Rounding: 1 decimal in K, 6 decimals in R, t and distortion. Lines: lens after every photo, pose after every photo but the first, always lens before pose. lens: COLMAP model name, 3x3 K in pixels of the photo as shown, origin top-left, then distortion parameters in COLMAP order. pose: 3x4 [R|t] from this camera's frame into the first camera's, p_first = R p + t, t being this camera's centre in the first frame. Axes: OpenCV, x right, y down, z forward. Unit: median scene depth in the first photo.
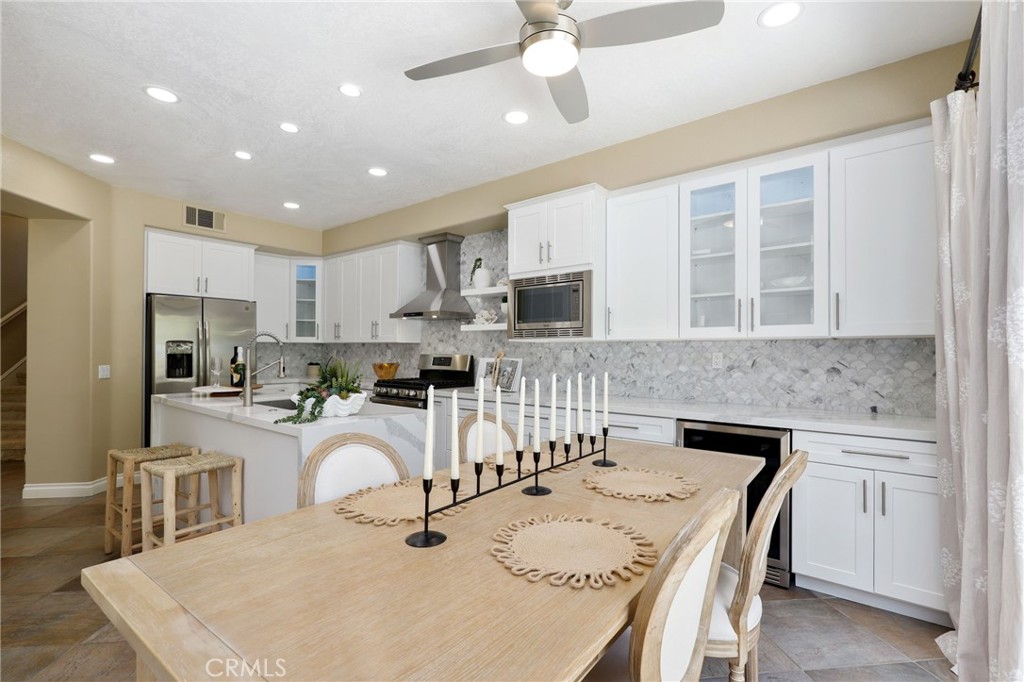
lens RADIAL K [[465.8, 0, 512.4], [0, 465.8, 351.8], [0, 0, 1]] dist [-0.003030, 0.000245]
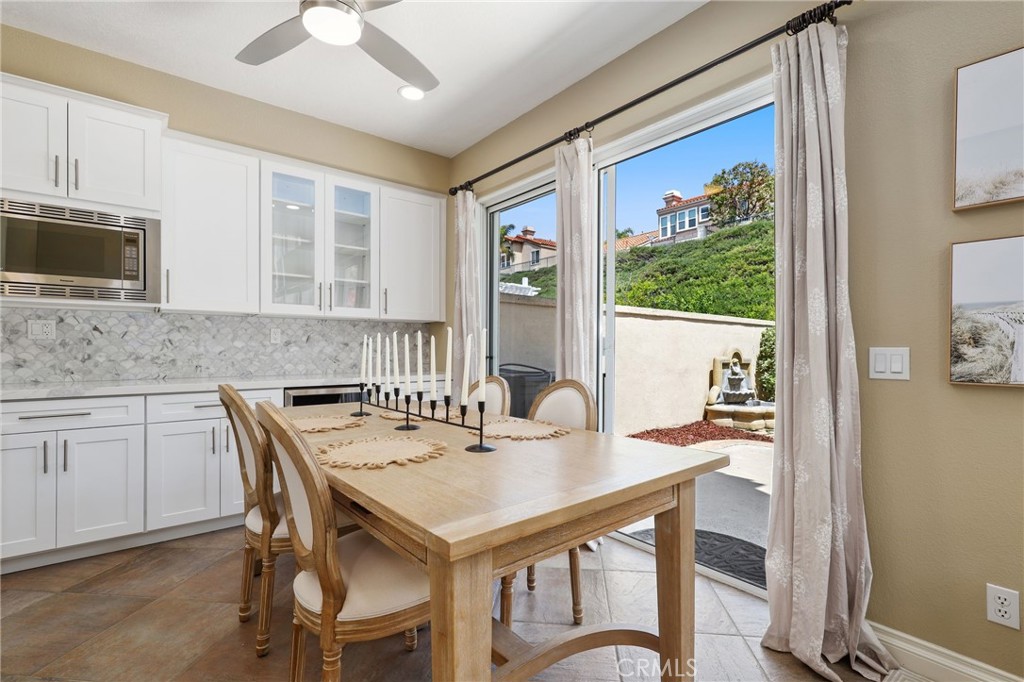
lens RADIAL K [[465.3, 0, 521.6], [0, 465.3, 349.7], [0, 0, 1]] dist [0.000793, -0.000246]
pose [[0.214737, -0.004423, 0.976662, -0.433107], [-0.000998, 0.999988, 0.004748, 0.039532], [-0.976672, -0.001995, 0.214730, 0.195147]]
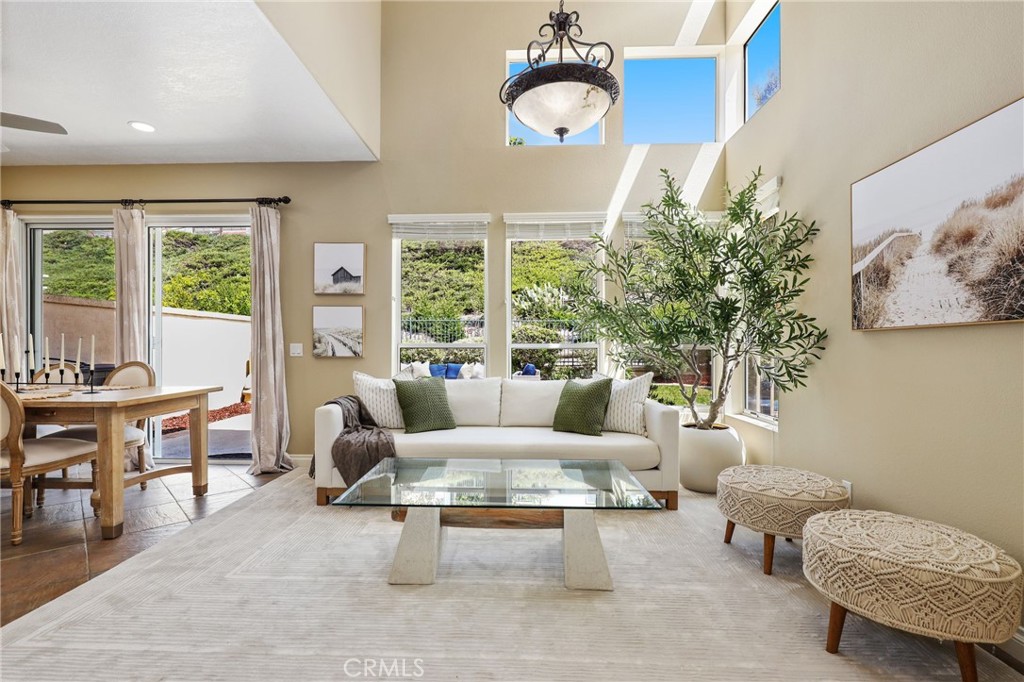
lens RADIAL K [[475.5, 0, 499.7], [0, 475.5, 347.5], [0, 0, 1]] dist [0.000441, -0.000135]
pose [[-0.585614, -0.008648, 0.810544, -1.152435], [-0.002726, 0.999958, 0.008699, 0.037025], [-0.810585, 0.002884, -0.585614, 0.222145]]
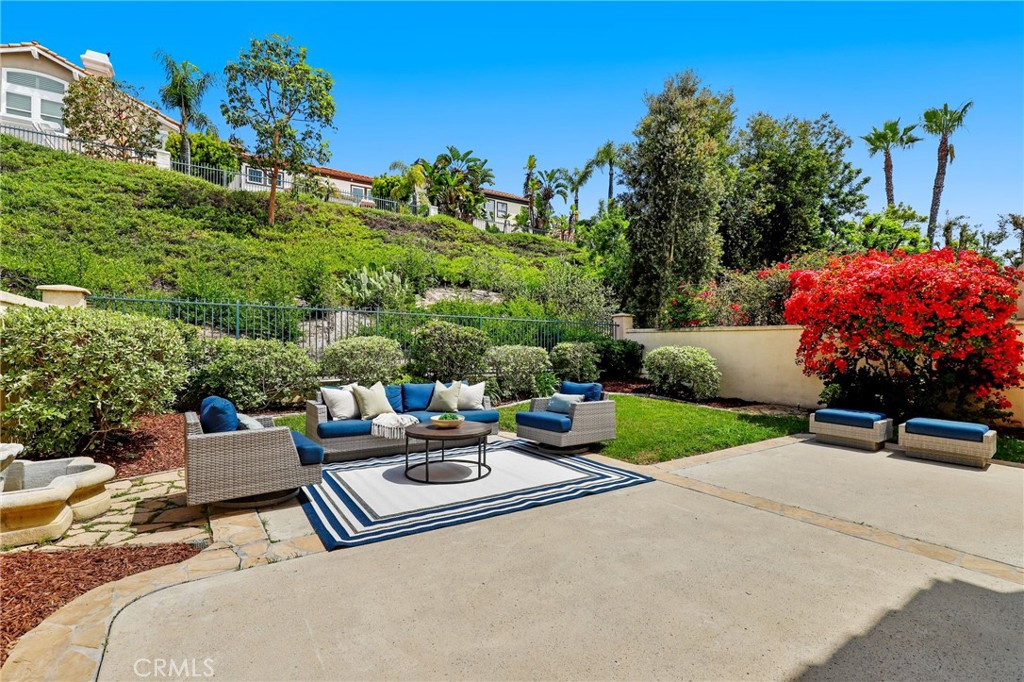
lens RADIAL K [[465.6, 0, 513.7], [0, 465.6, 346.4], [0, 0, 1]] dist [0.000429, 0.000180]
pose [[-0.958127, -0.015446, 0.285926, 0.599925], [-0.013594, 0.999872, 0.008459, 0.008381], [-0.286020, 0.004218, -0.958214, 0.252778]]
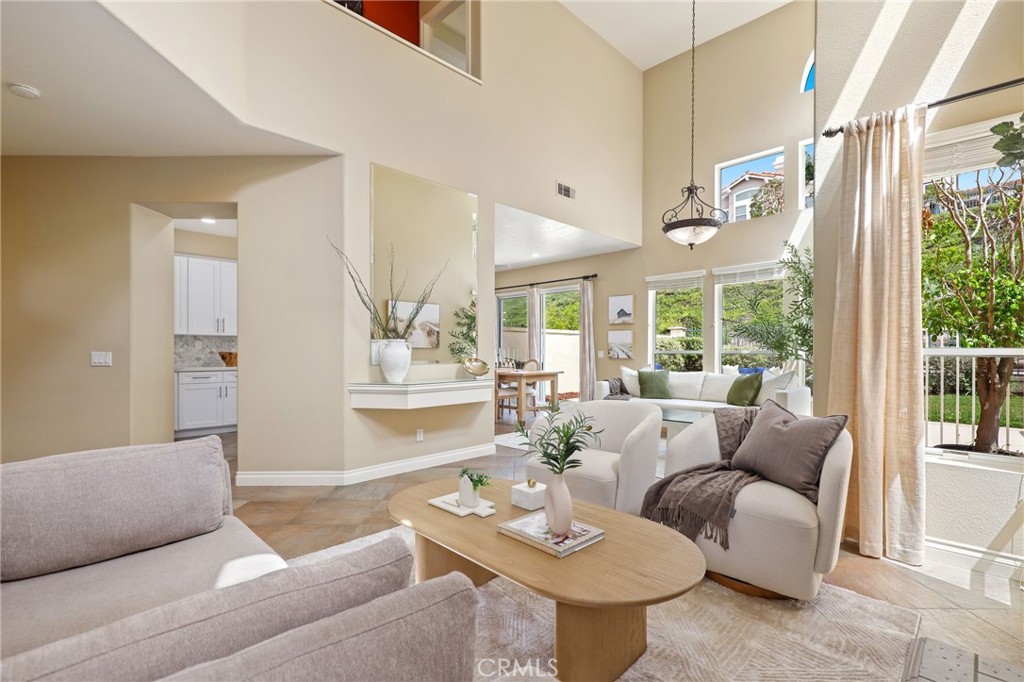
lens RADIAL K [[462.0, 0, 517.8], [0, 462.0, 353.6], [0, 0, 1]] dist [0.001115, -0.000127]
pose [[0.109576, -0.010137, 0.993927, -2.063413], [0.003617, 0.999945, 0.009799, 0.028076], [-0.993972, 0.002522, 0.109606, 0.089769]]
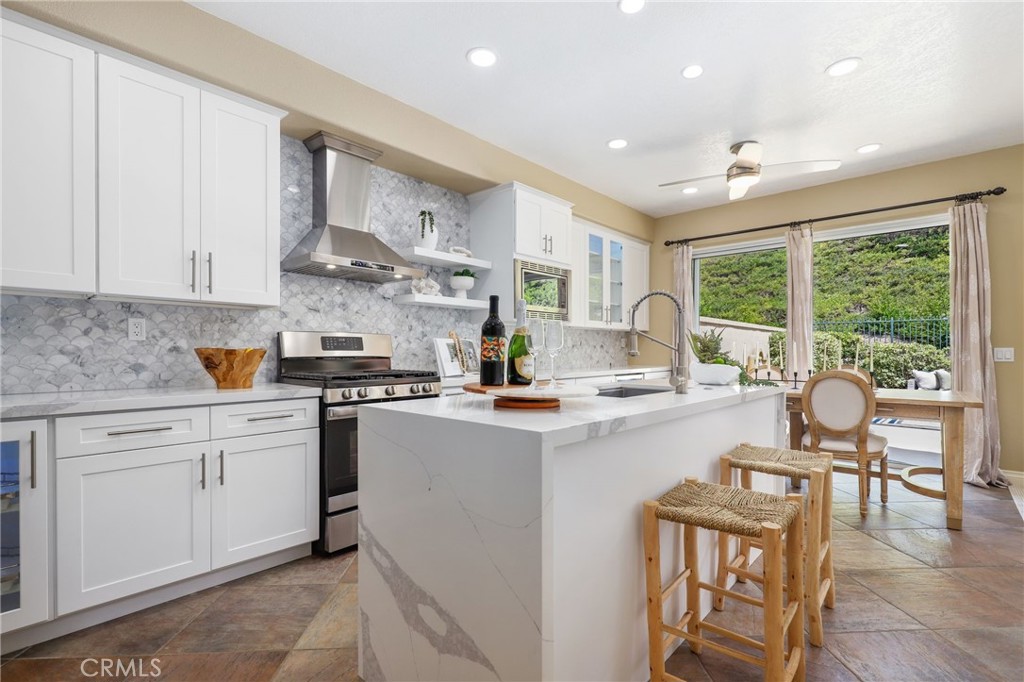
lens RADIAL K [[464.6, 0, 520.4], [0, 464.6, 357.6], [0, 0, 1]] dist [-0.000613, -0.000303]
pose [[0.066044, -0.020157, 0.997613, -1.017991], [0.002800, 0.999796, 0.020016, 0.037038], [-0.997813, 0.001472, 0.066087, 0.950471]]
